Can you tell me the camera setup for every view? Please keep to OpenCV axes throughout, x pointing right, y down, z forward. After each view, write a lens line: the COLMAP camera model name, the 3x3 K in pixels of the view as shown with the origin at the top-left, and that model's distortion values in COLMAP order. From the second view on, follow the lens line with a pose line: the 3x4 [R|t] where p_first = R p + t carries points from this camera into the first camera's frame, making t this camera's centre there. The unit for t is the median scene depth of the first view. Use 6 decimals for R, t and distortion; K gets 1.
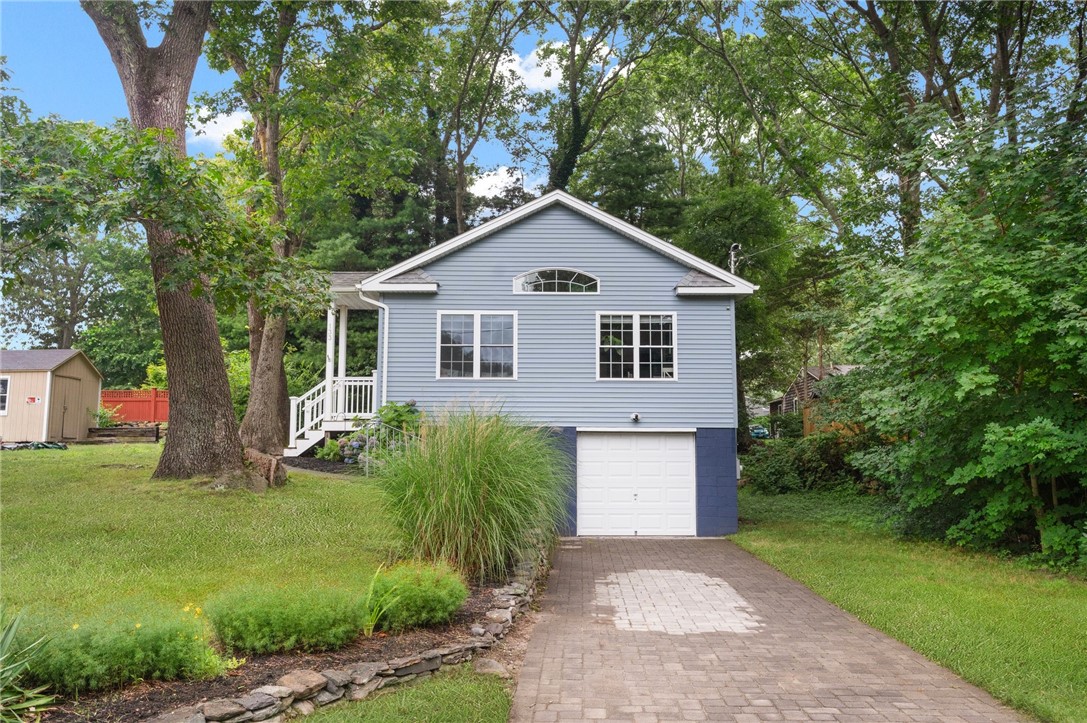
lens RADIAL K [[870.3, 0, 535.9], [0, 870.3, 361.4], [0, 0, 1]] dist [0.007512, 0.010087]
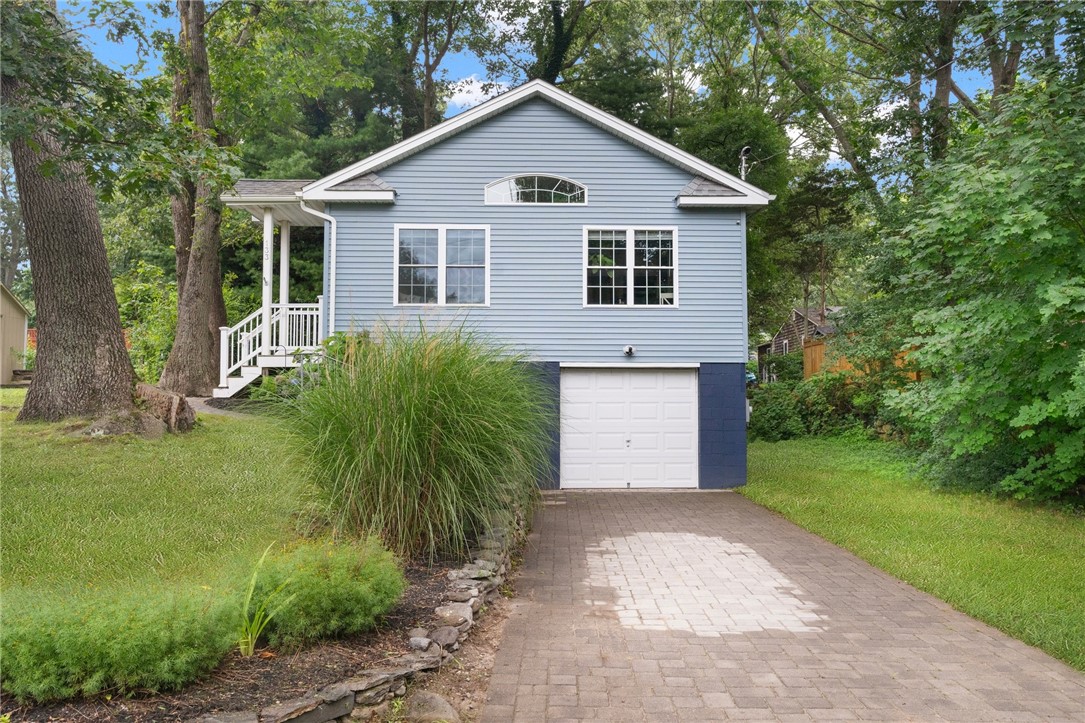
lens RADIAL K [[868.7, 0, 547.9], [0, 868.7, 356.3], [0, 0, 1]] dist [0.007512, 0.010087]
pose [[0.999267, -0.000143, 0.038276, 0.002809], [-0.001868, 0.998620, 0.052493, 0.026713], [-0.038231, -0.052526, 0.997887, 0.162128]]
